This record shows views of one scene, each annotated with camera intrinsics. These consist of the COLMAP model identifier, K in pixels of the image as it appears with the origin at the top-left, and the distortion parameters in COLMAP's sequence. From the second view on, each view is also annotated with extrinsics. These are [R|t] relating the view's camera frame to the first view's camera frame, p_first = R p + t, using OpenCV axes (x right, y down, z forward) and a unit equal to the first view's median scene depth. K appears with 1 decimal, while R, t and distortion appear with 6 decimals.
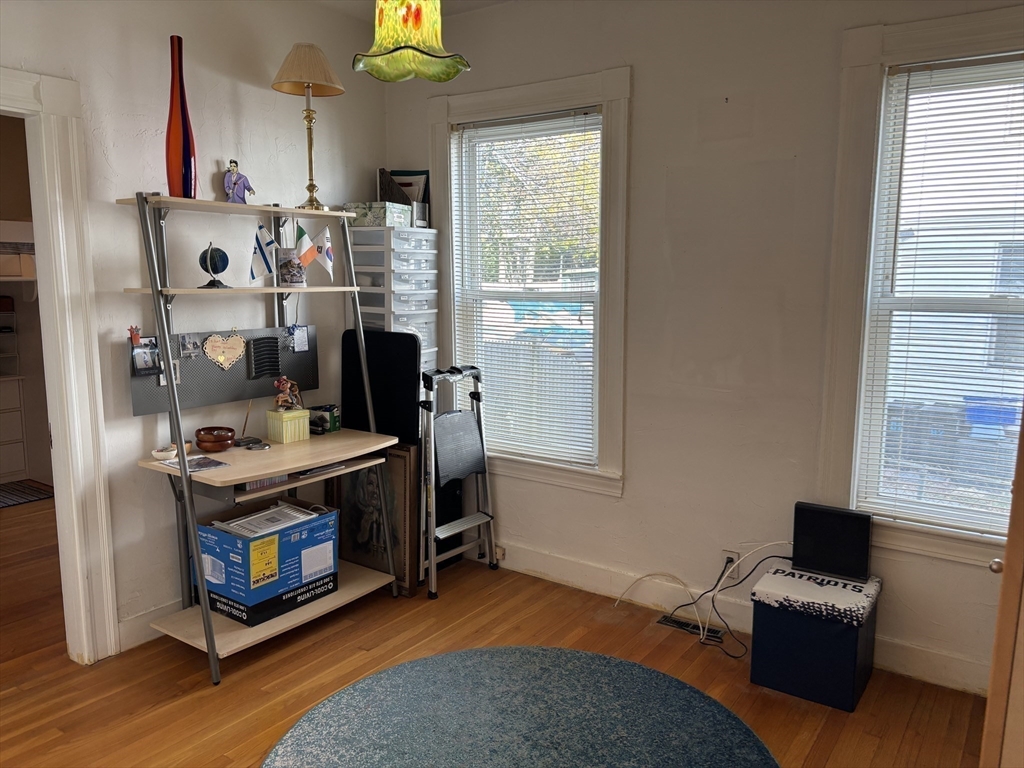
lens RADIAL K [[771.9, 0, 512.0], [0, 771.9, 384.0], [0, 0, 1]] dist [0.005152, -0.039254]
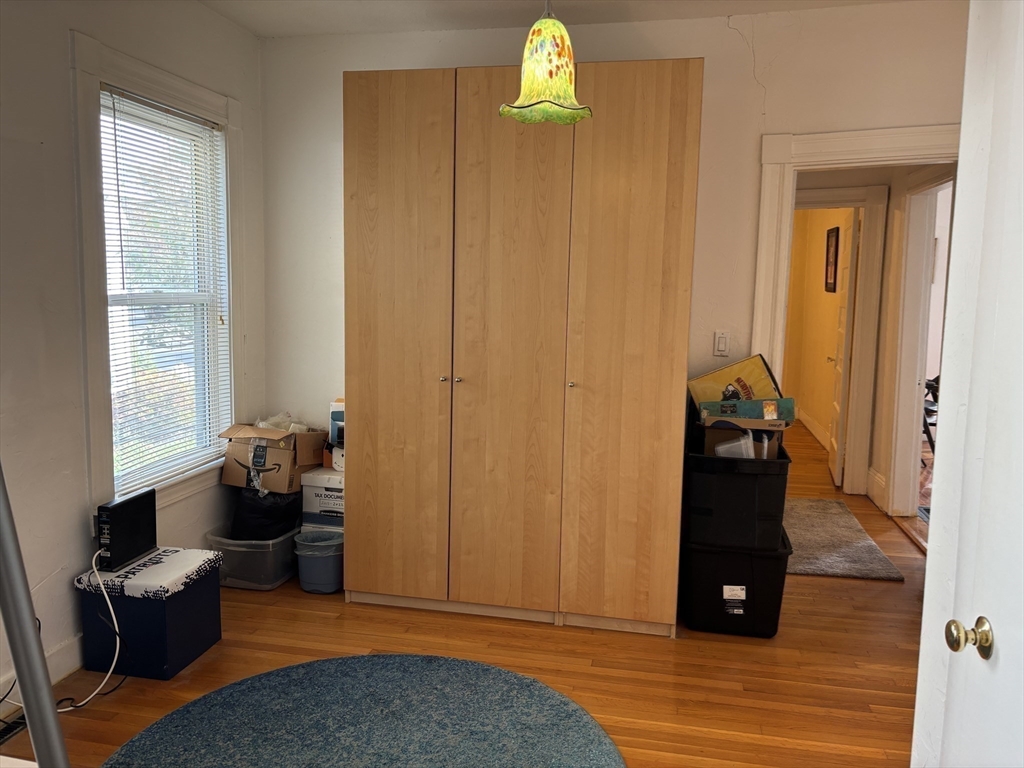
lens RADIAL K [[771.9, 0, 512.0], [0, 771.9, 384.0], [0, 0, 1]] dist [0.005152, -0.039254]
pose [[-0.427979, -0.123720, 0.895281, -0.739287], [0.110894, 0.975913, 0.187874, -0.129737], [-0.896960, 0.179687, -0.403950, 0.944827]]
